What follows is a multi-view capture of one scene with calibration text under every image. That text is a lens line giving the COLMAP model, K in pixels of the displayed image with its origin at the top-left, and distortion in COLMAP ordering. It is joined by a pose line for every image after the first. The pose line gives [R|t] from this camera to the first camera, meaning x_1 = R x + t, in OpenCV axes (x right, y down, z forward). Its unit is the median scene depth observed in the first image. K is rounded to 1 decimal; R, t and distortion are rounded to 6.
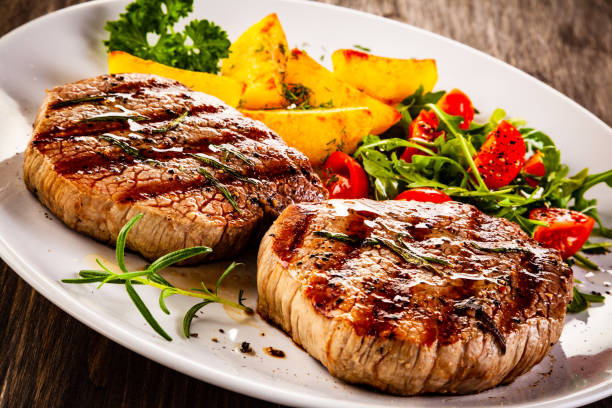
lens RADIAL K [[1423.1, 0, 305.7], [0, 1423.1, 195.5], [0, 0, 1]] dist [0.265531, -0.104013]
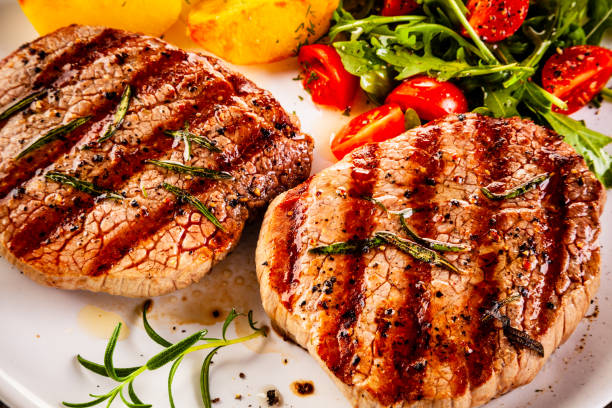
lens RADIAL K [[1423.1, 0, 305.7], [0, 1423.1, 195.5], [0, 0, 1]] dist [0.265531, -0.104013]
pose [[0.963675, -0.235552, -0.125883, 0.121586], [0.266664, 0.822306, 0.502697, -0.442475], [-0.014897, -0.518004, 0.855248, 0.244742]]
